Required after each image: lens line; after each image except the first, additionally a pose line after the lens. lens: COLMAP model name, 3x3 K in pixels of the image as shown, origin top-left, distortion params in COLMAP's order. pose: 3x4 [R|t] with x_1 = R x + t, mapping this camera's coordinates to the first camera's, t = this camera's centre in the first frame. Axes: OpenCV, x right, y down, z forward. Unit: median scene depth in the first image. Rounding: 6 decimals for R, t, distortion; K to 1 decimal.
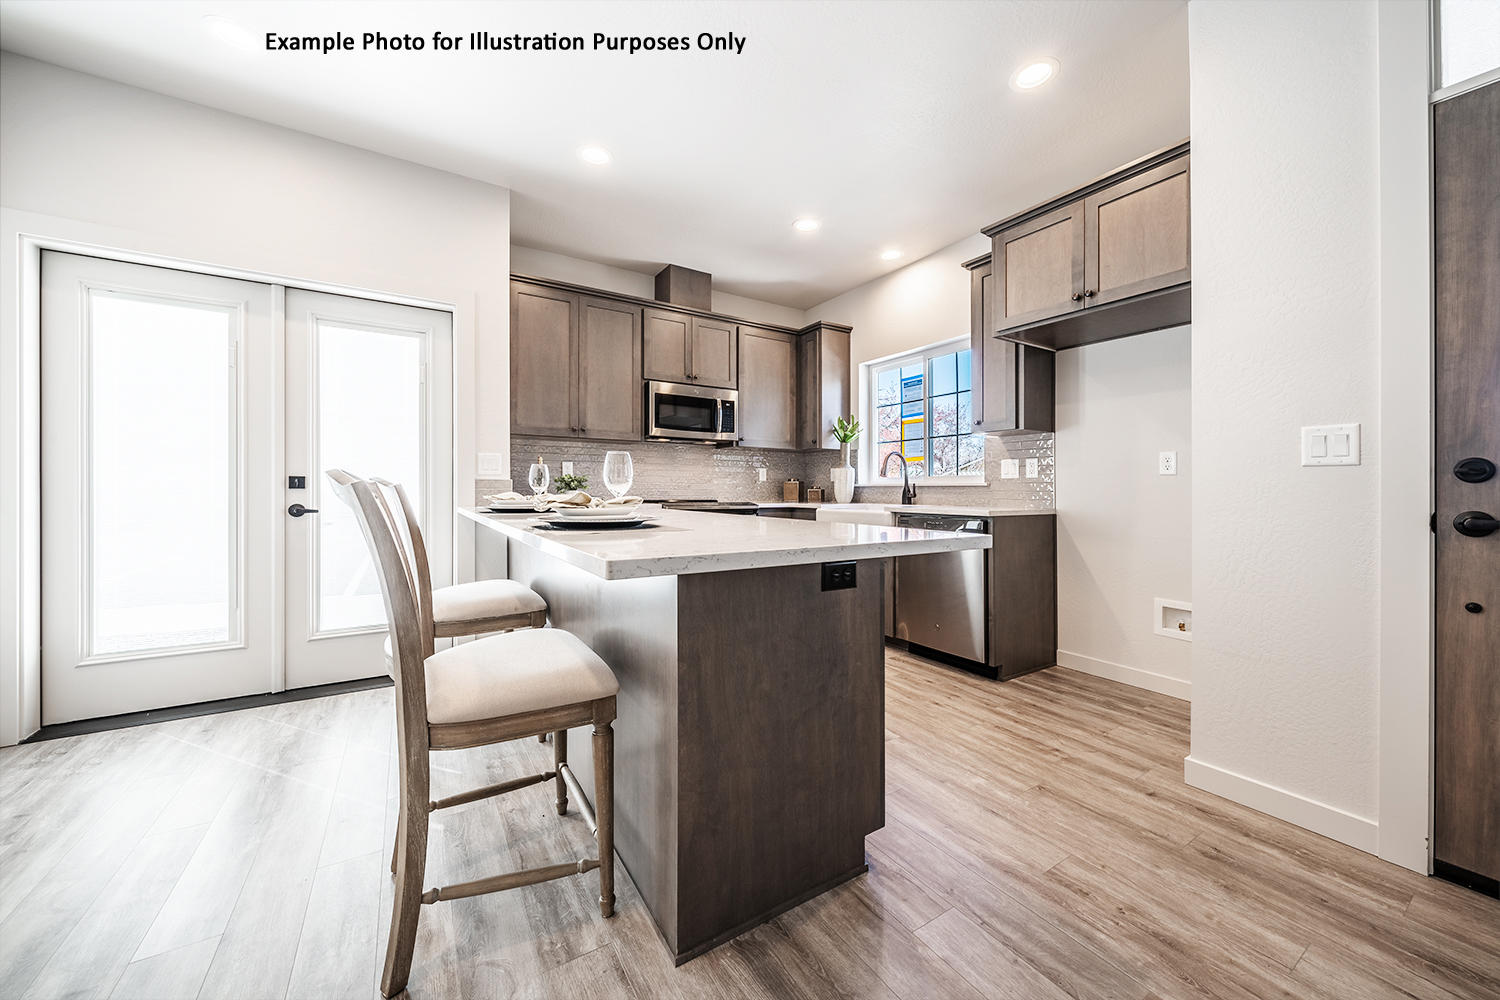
lens RADIAL K [[548.8, 0, 748.9], [0, 548.8, 485.3], [0, 0, 1]] dist [-0.005534, 0.000051]
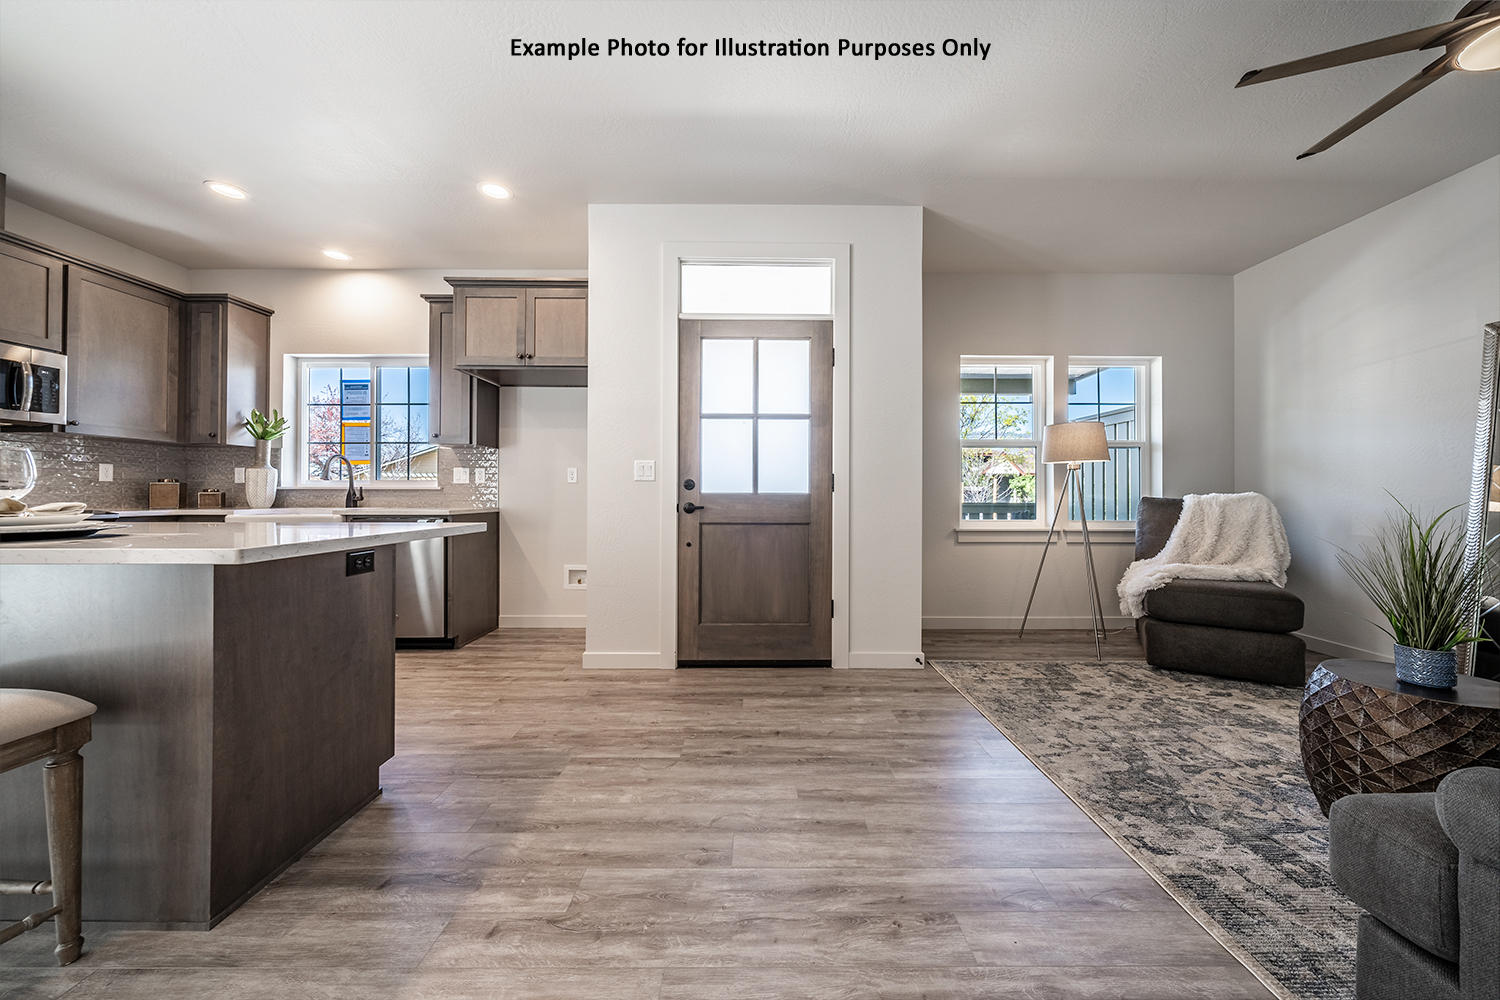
lens RADIAL K [[516.6, 0, 753.8], [0, 516.6, 488.4], [0, 0, 1]] dist [0.001376, -0.000343]
pose [[0.535390, 0.005126, 0.844590, -0.165478], [-0.006399, 0.999977, -0.002013, -0.003959], [-0.844581, -0.004327, 0.535410, -0.182114]]
